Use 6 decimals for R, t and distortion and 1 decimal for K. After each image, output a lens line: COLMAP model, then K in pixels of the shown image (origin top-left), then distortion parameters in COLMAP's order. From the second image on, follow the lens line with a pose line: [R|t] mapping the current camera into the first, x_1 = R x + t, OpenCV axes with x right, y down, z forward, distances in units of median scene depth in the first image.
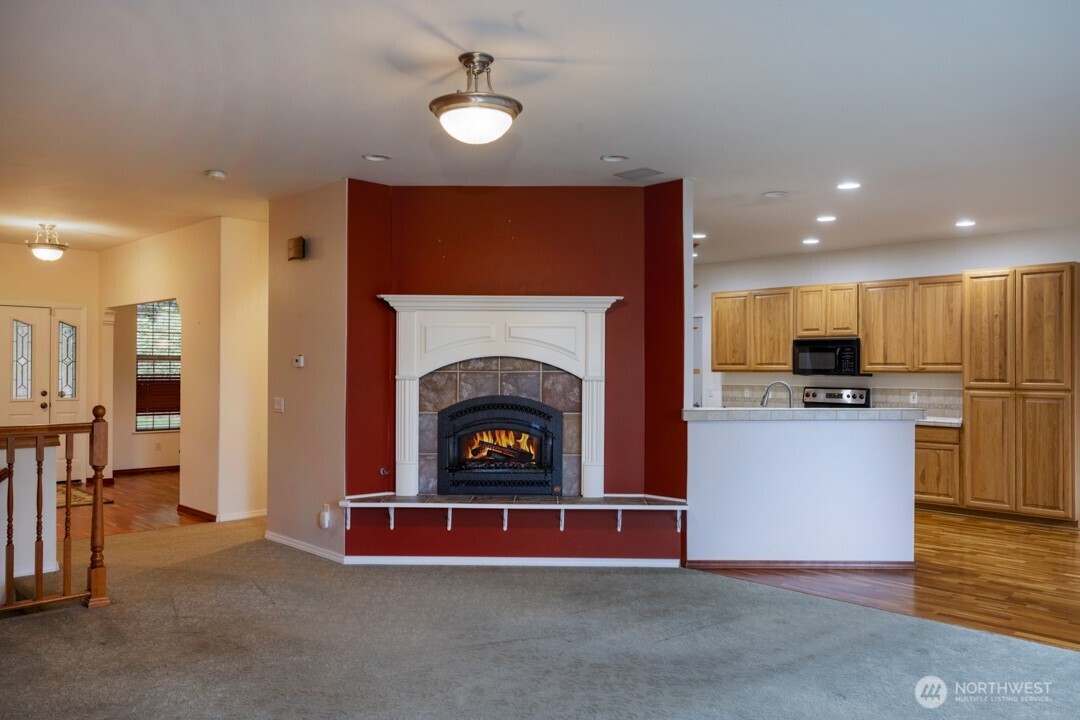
lens RADIAL K [[825.2, 0, 540.6], [0, 825.2, 360.0], [0, 0, 1]] dist [-0.002203, 0.018556]
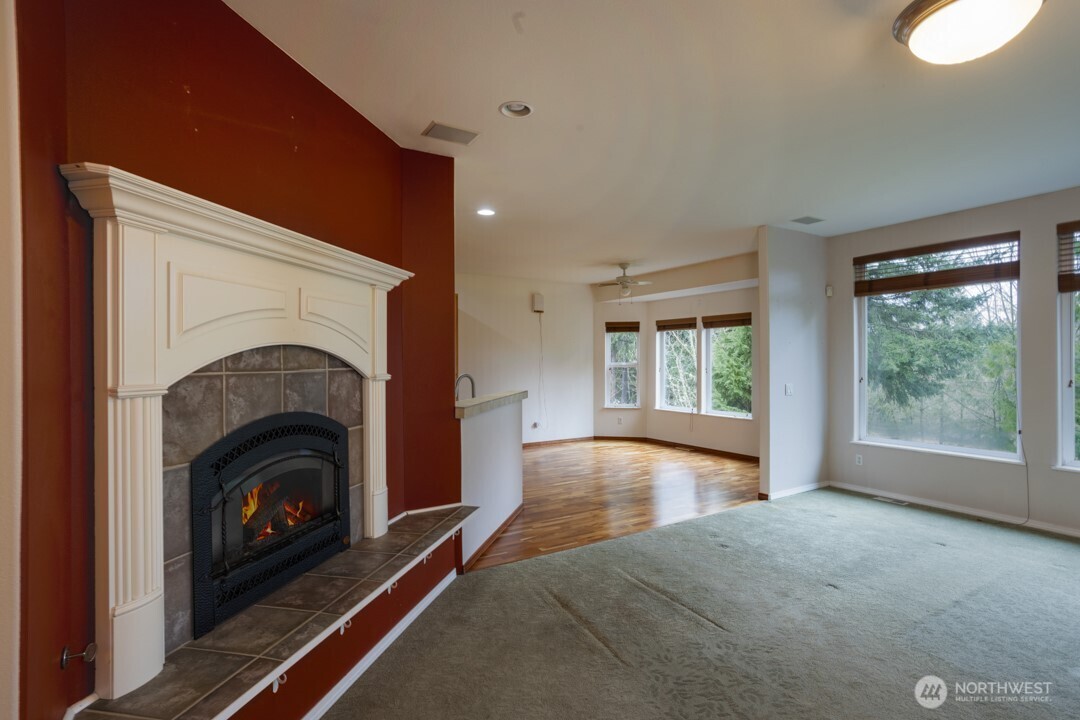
lens RADIAL K [[521.1, 0, 538.2], [0, 521.1, 357.7], [0, 0, 1]] dist [-0.043468, 0.026940]
pose [[0.220232, -0.001154, 0.975447, -0.280161], [-0.003865, 0.999990, 0.002056, 0.002229], [-0.975440, -0.004223, 0.220225, 0.576300]]
